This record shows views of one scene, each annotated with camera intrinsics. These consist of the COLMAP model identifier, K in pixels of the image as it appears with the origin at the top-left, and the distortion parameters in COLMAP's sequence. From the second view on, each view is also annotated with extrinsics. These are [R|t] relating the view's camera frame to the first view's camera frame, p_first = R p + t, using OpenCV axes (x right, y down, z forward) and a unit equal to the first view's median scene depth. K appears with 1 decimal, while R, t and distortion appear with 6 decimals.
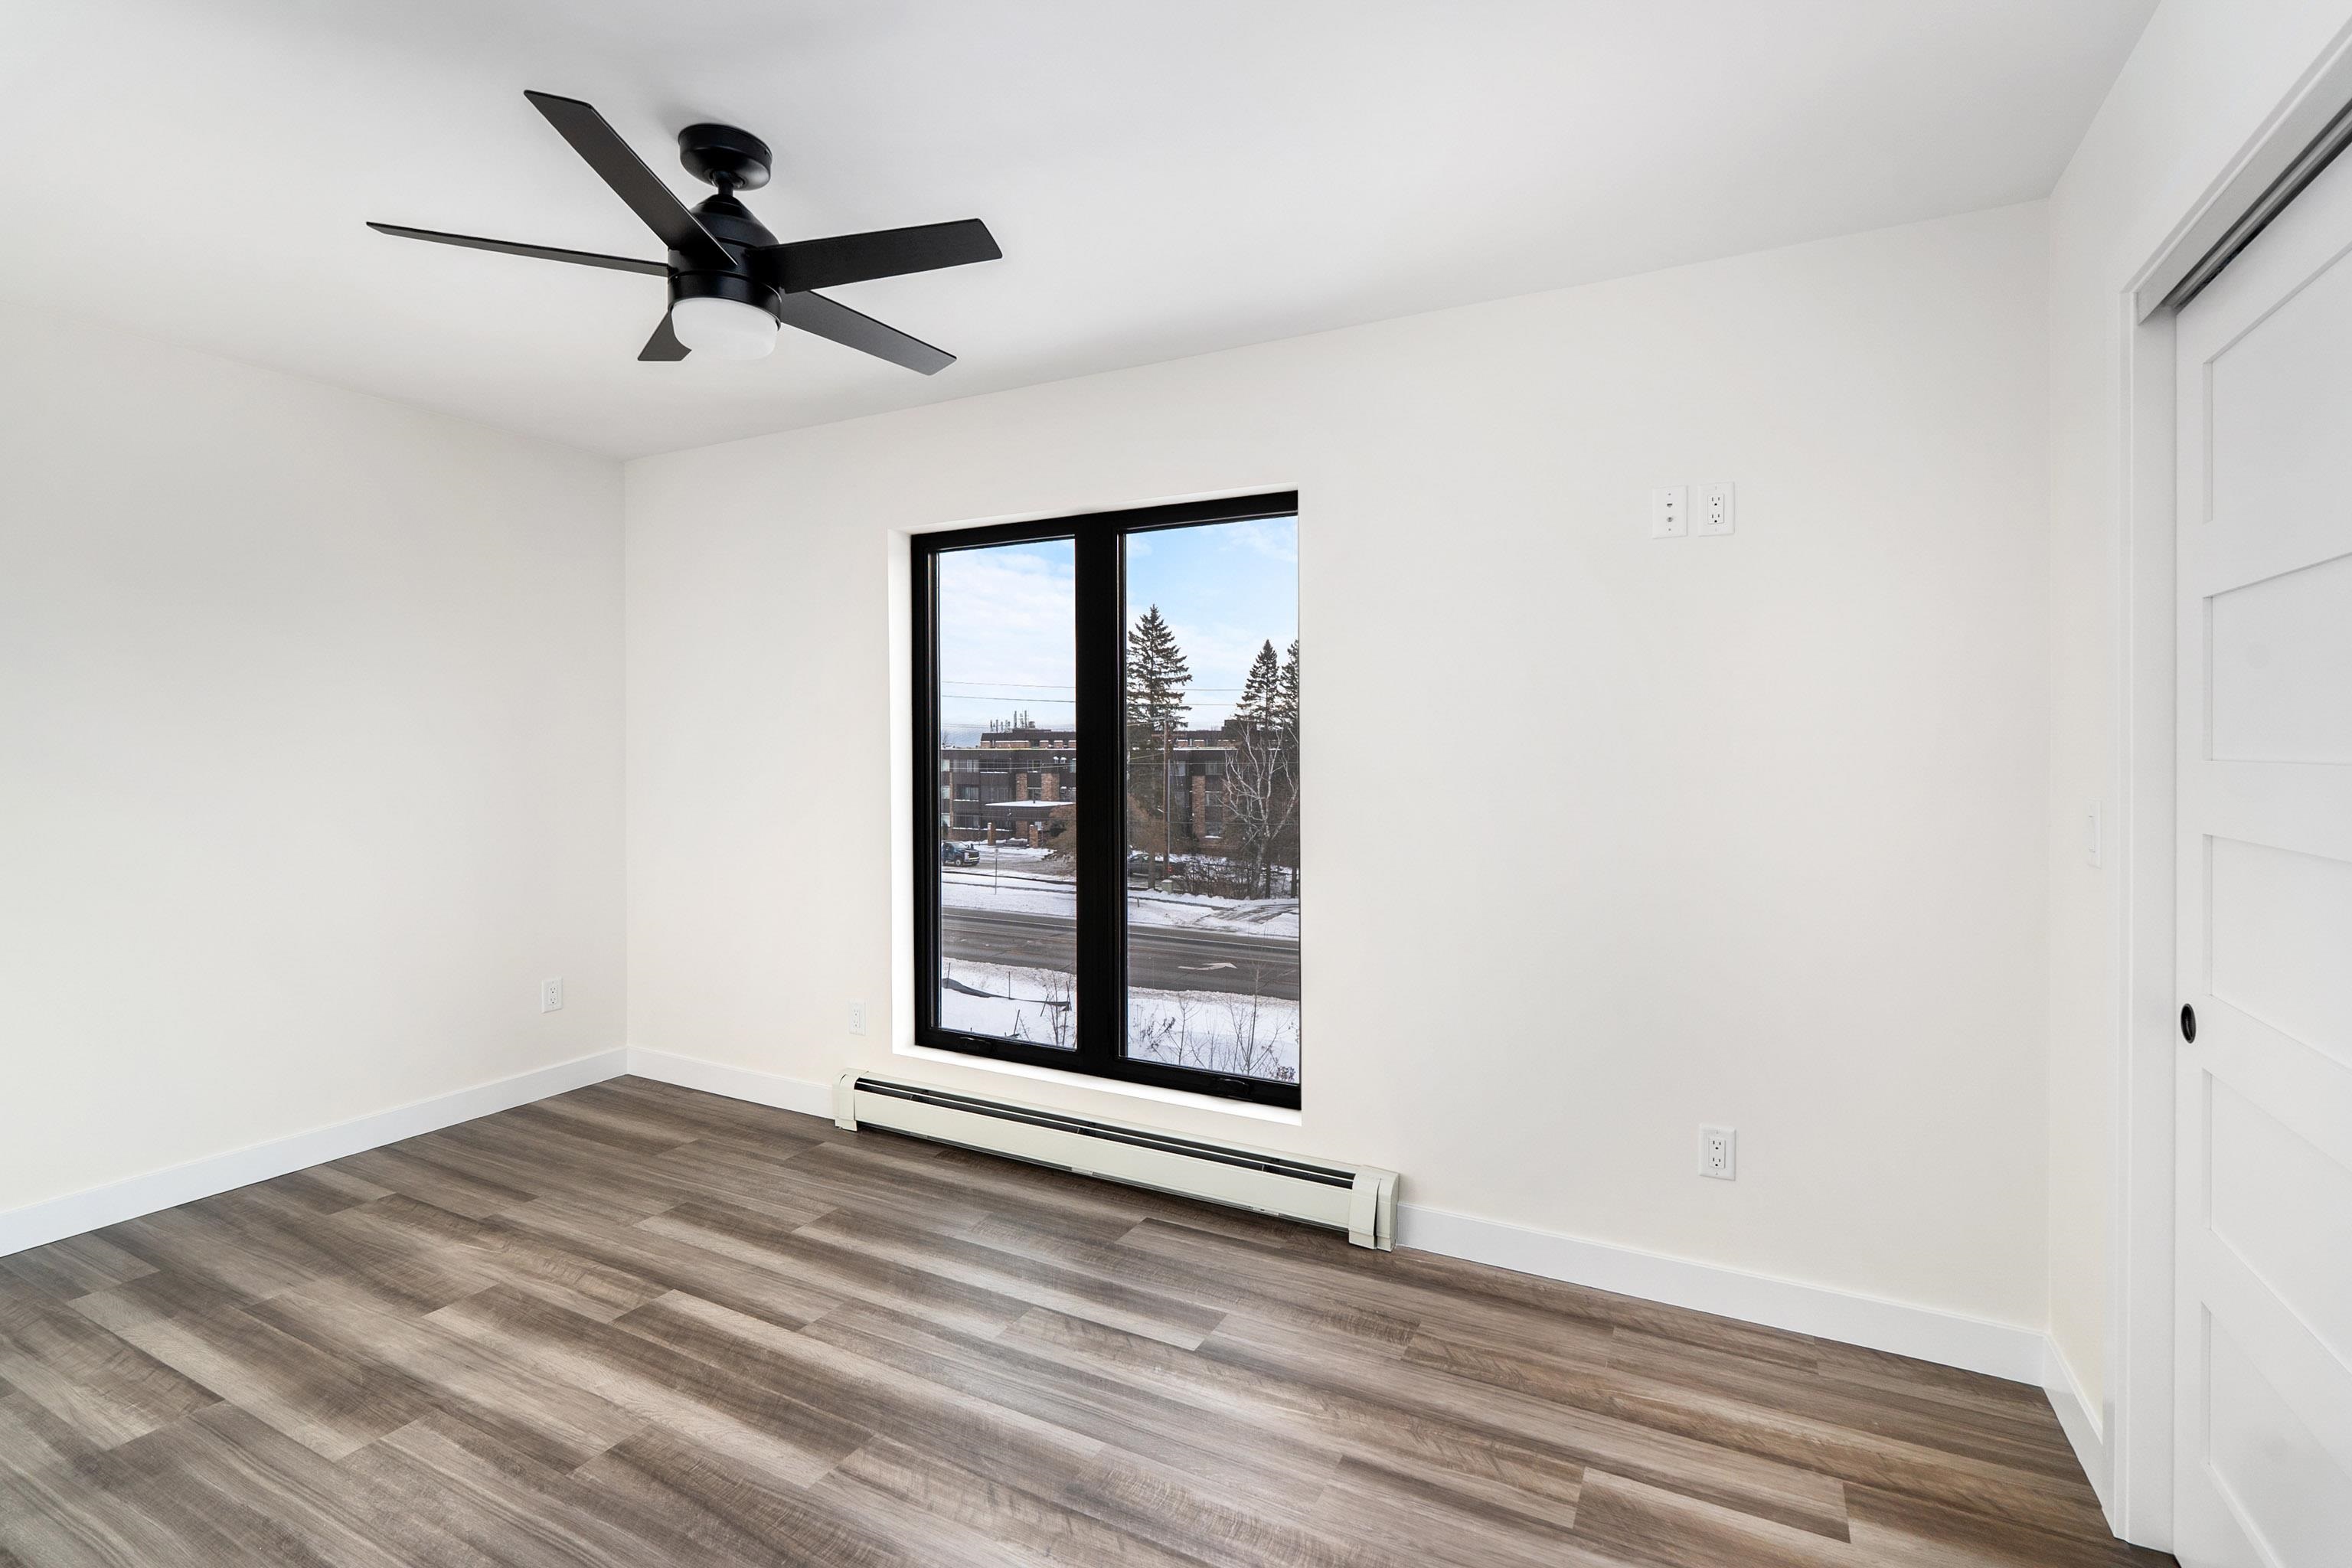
lens RADIAL K [[1072.7, 0, 1176.2], [0, 1072.7, 775.6], [0, 0, 1]] dist [-0.008111, 0.001499]
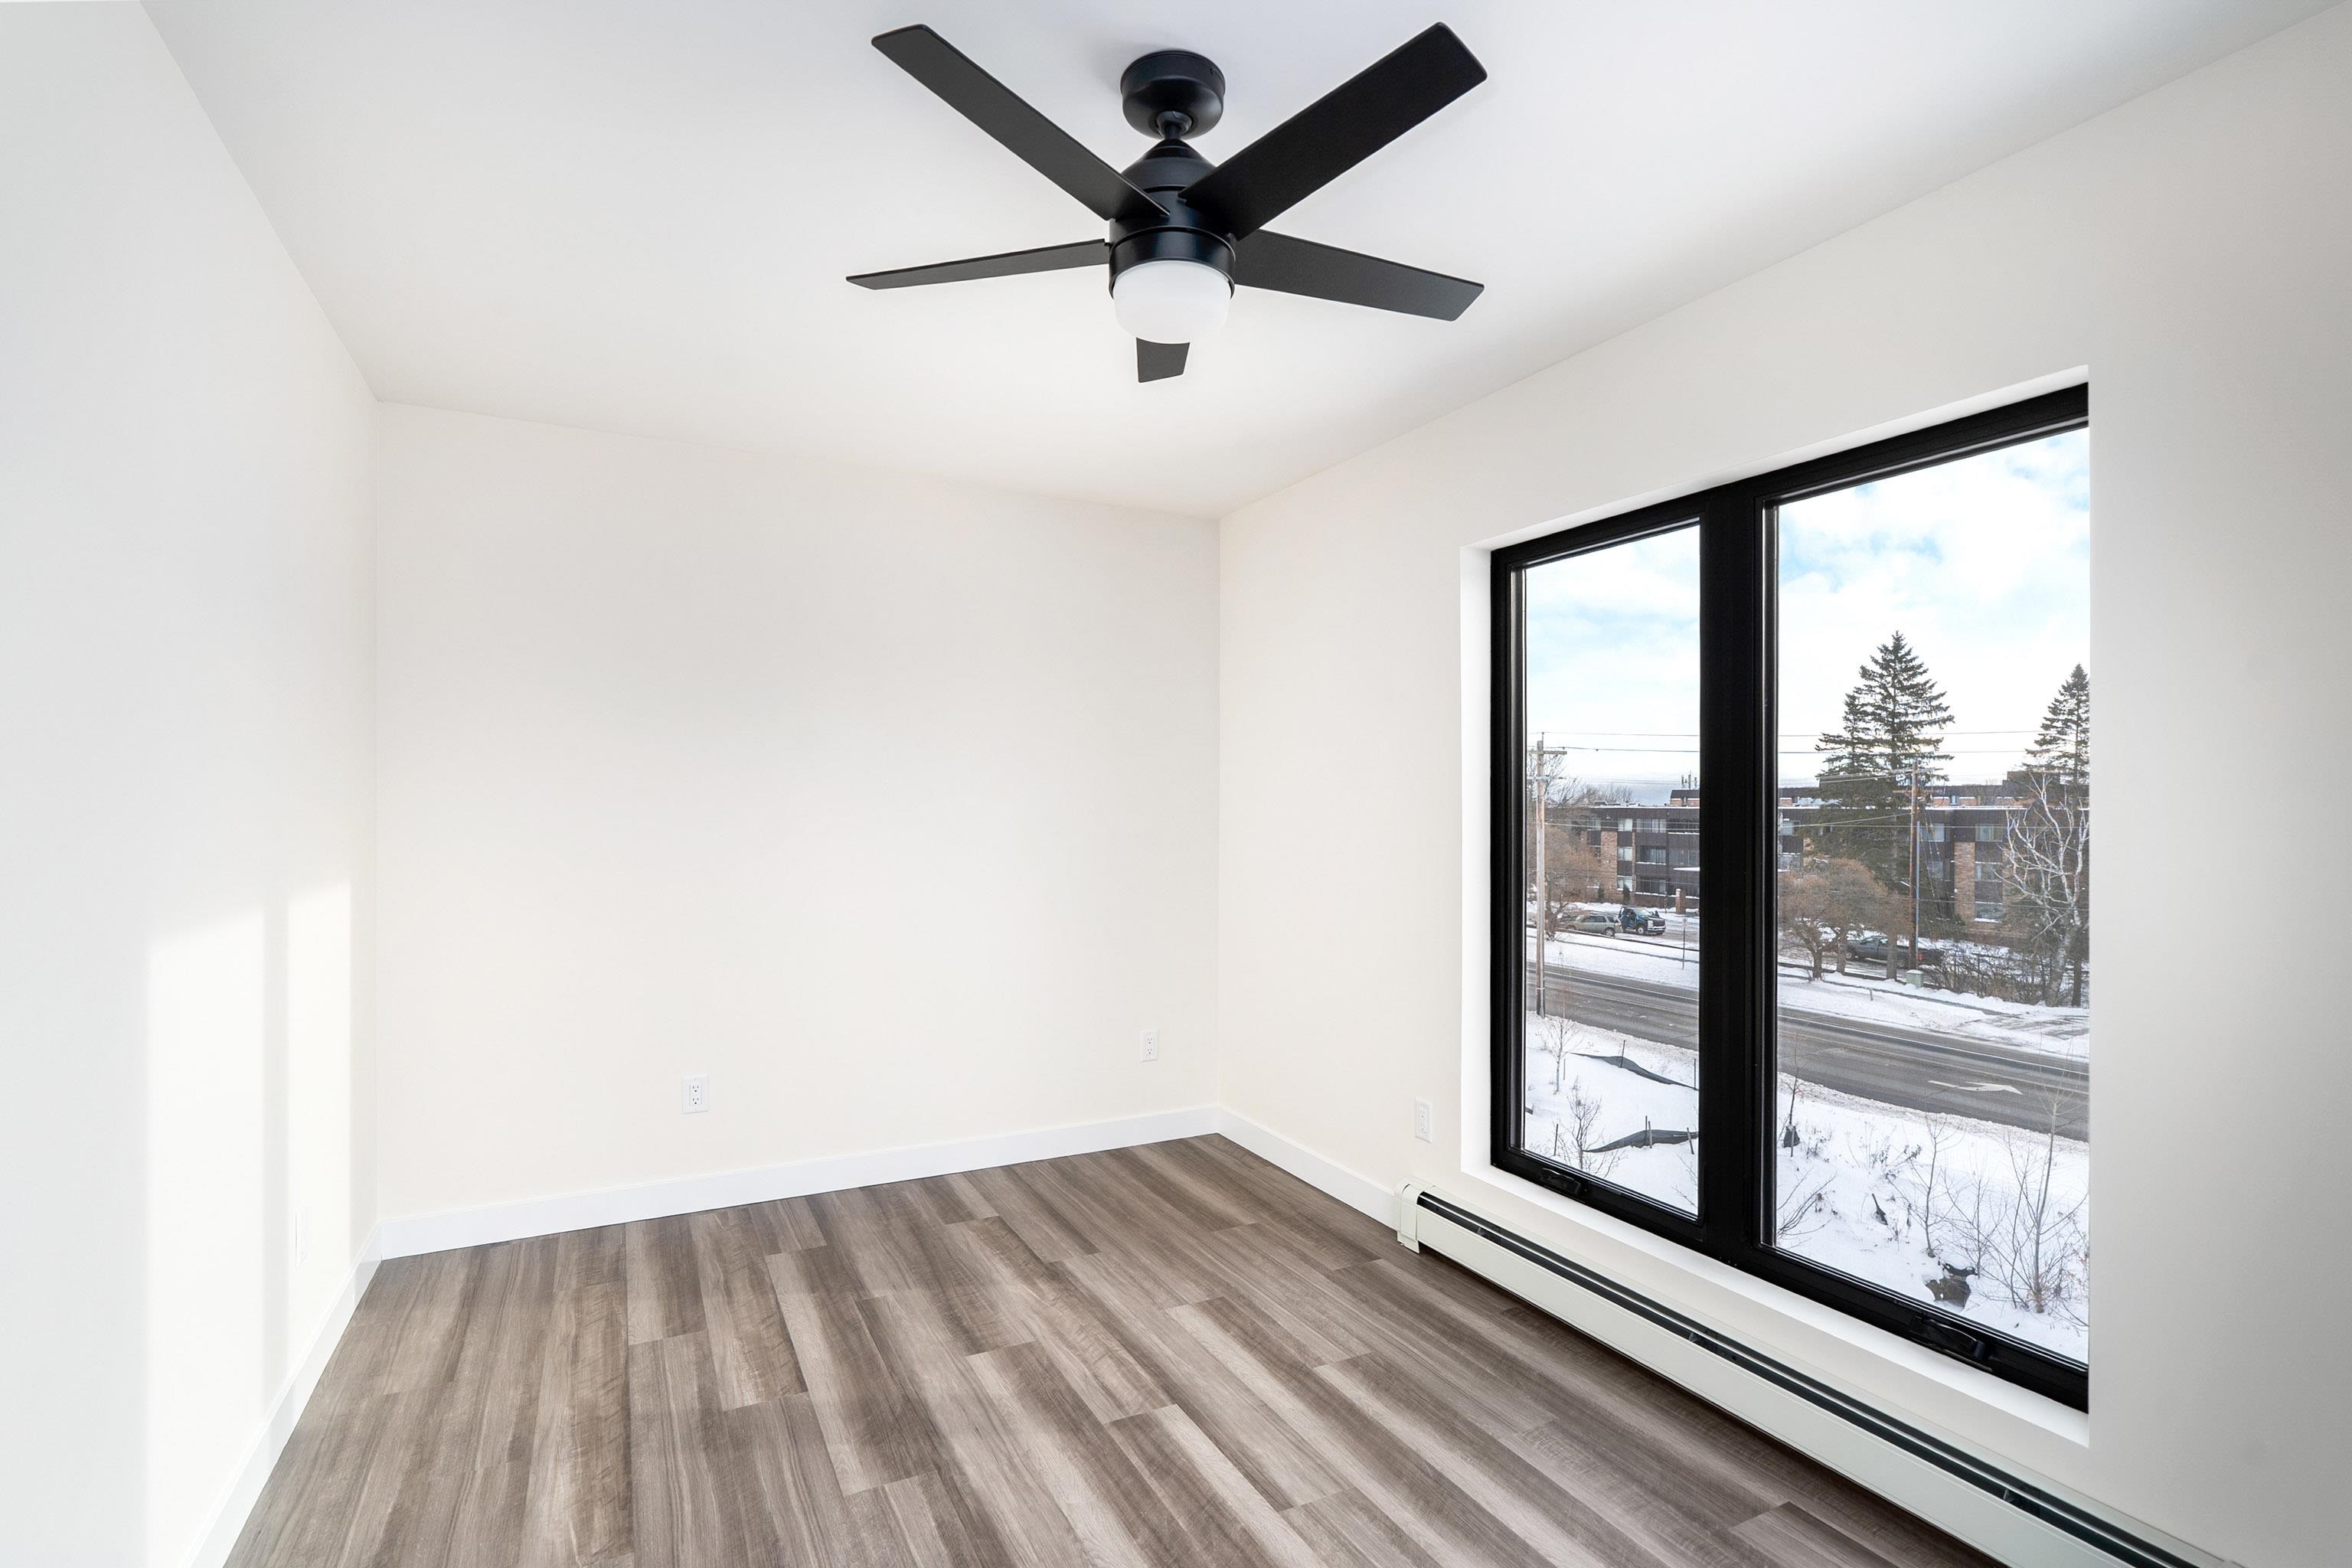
lens RADIAL K [[1080.7, 0, 1168.1], [0, 1080.7, 815.5], [0, 0, 1]] dist [-0.006841, 0.001616]
pose [[0.815131, 0.008038, -0.579221, 0.036737], [-0.017693, 0.999783, -0.011026, -0.005317], [0.579007, 0.019235, 0.815096, 0.180798]]
